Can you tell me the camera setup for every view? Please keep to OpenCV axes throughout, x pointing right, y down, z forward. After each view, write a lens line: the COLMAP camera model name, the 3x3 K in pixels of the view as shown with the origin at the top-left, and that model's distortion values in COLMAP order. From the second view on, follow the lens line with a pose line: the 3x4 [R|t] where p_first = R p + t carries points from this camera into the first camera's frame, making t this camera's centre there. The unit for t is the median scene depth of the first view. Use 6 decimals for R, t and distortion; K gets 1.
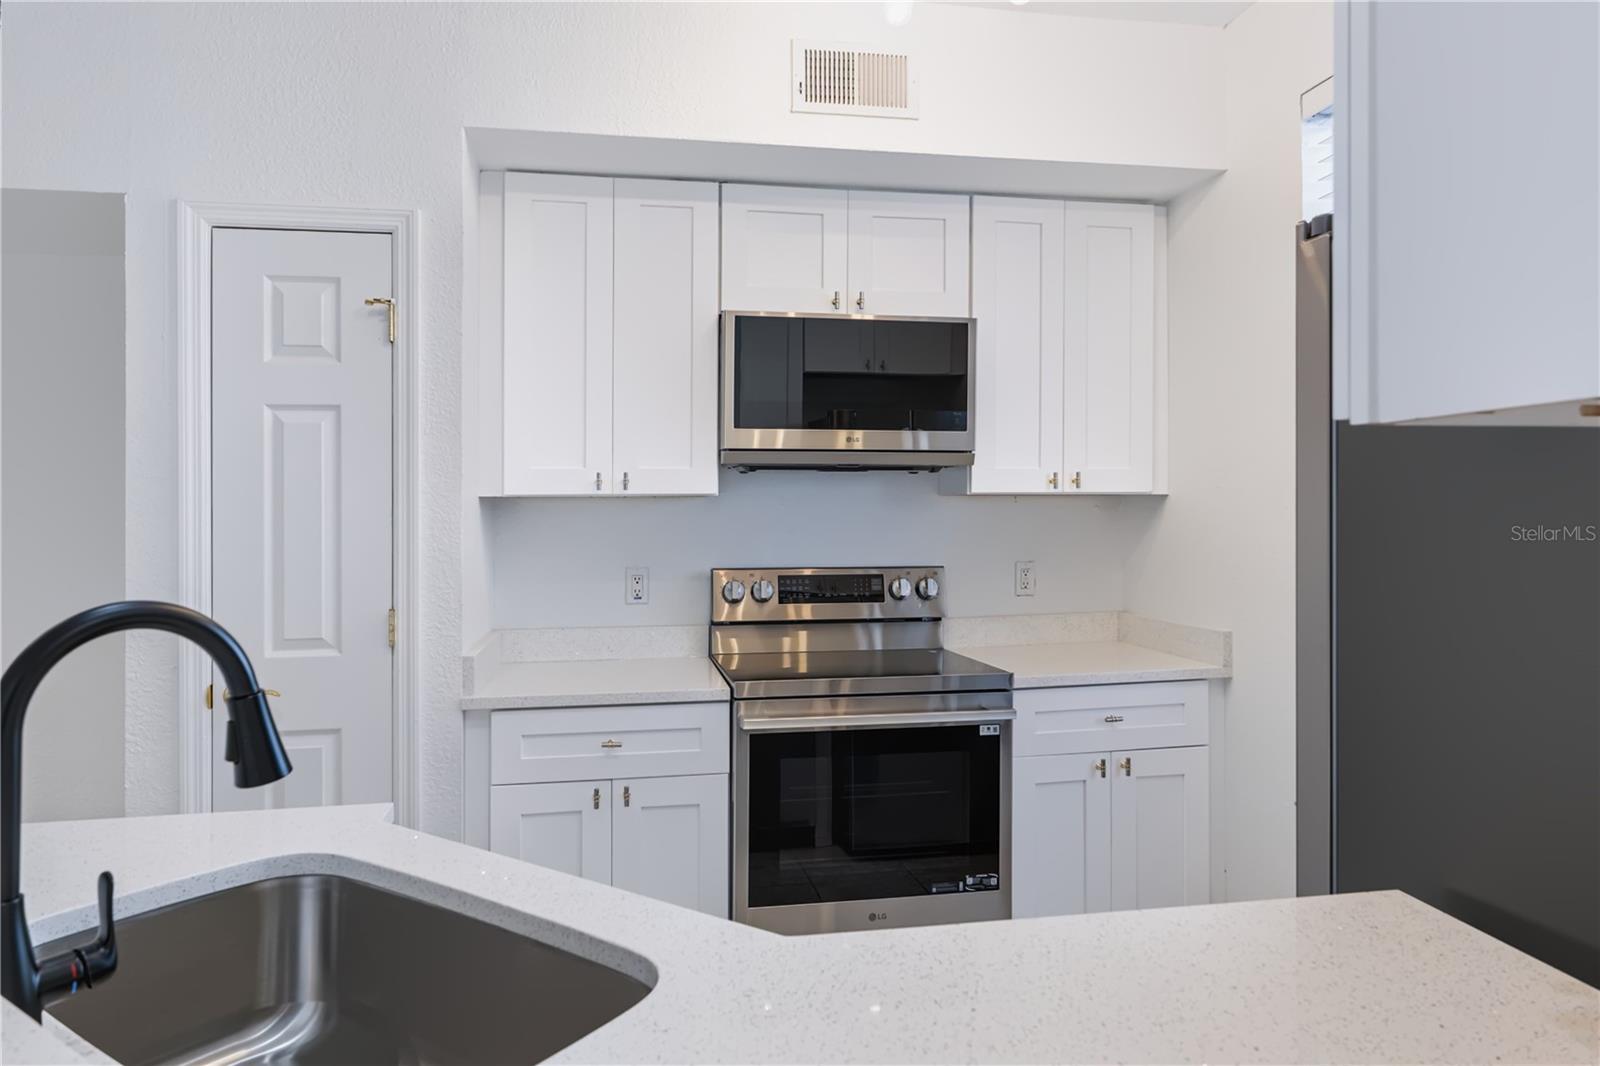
lens RADIAL K [[960.6, 0, 803.7], [0, 960.6, 480.2], [0, 0, 1]] dist [0.001714, 0.000914]
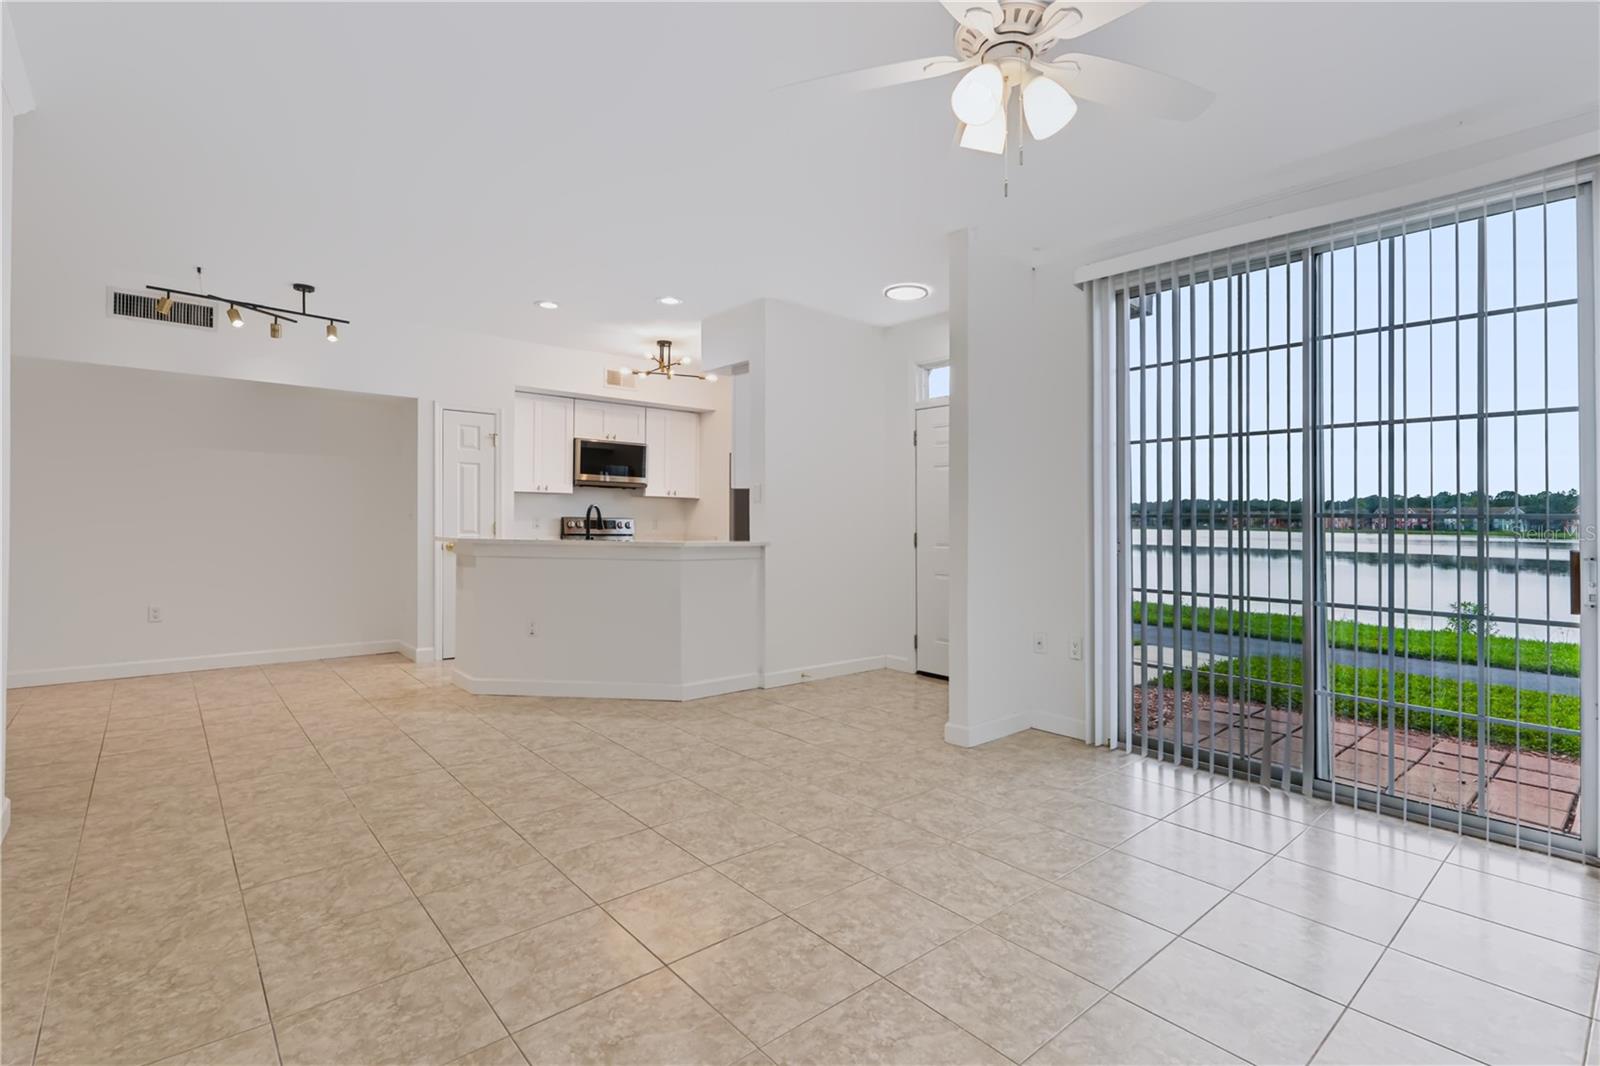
lens RADIAL K [[739.1, 0, 820.6], [0, 739.1, 502.2], [0, 0, 1]] dist [0.000090, -0.000509]
pose [[0.850912, 0.029776, 0.524464, -0.755365], [-0.027751, 0.999546, -0.011724, 0.054834], [-0.524575, -0.004578, 0.851352, -1.747166]]
